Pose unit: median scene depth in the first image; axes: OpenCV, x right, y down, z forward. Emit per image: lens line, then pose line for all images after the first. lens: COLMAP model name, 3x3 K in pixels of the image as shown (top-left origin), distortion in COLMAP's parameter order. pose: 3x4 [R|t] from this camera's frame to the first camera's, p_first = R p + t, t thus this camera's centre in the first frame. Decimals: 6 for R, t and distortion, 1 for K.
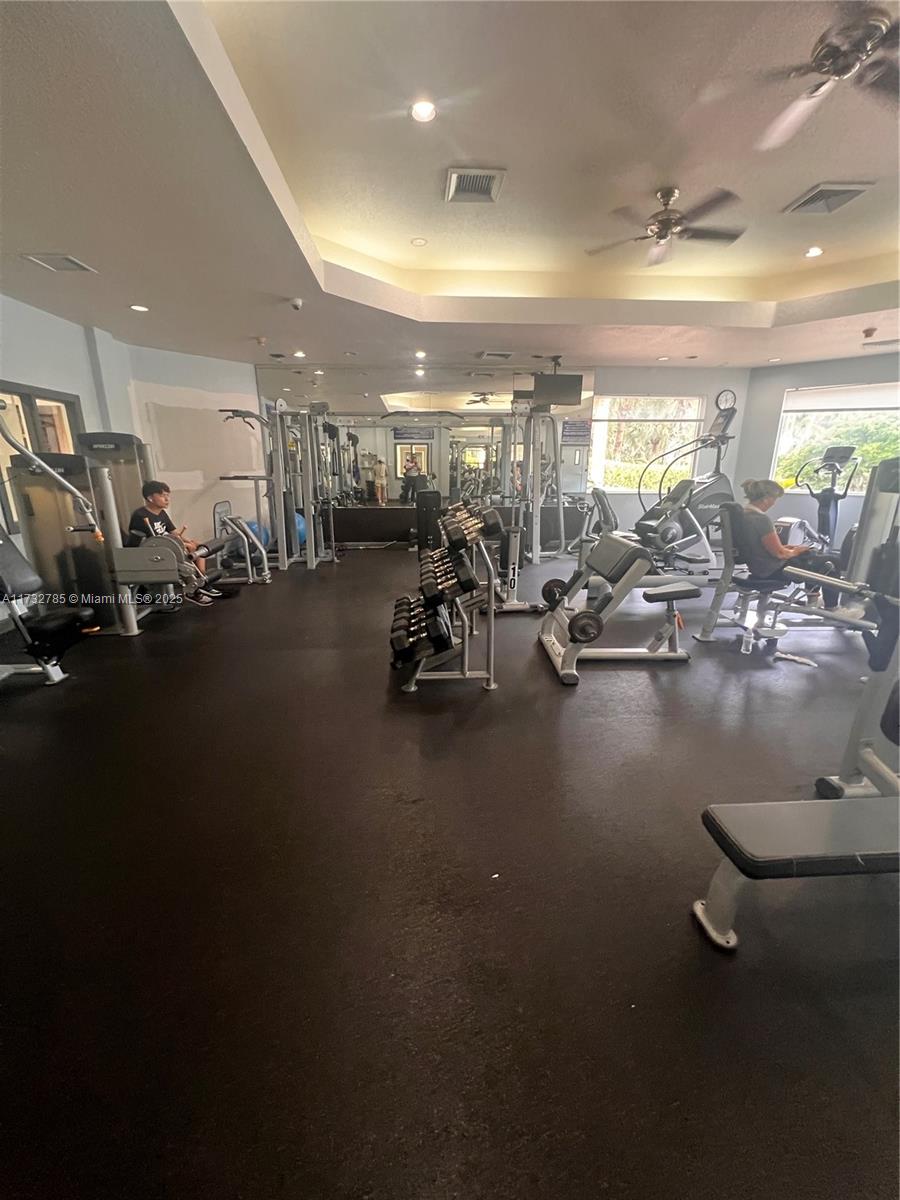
lens RADIAL K [[477.6, 0, 446.7], [0, 477.6, 596.0], [0, 0, 1]] dist [-0.000569, -0.000069]
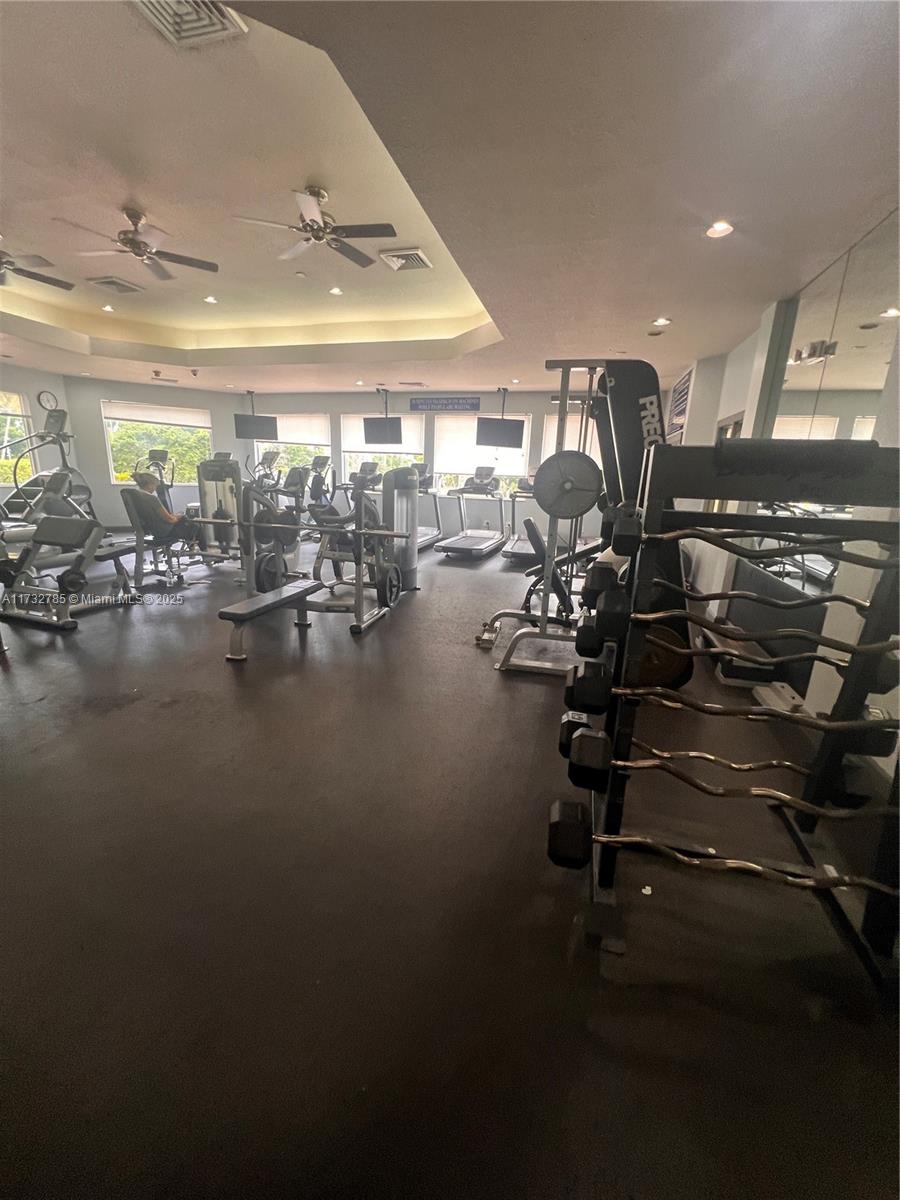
lens RADIAL K [[477.6, 0, 448.8], [0, 477.6, 599.5], [0, 0, 1]] dist [-0.000569, -0.000069]
pose [[0.314900, -0.232982, 0.920086, -0.342785], [0.217829, 0.961269, 0.168858, 0.063671], [-0.923790, 0.147248, 0.353454, -0.245143]]
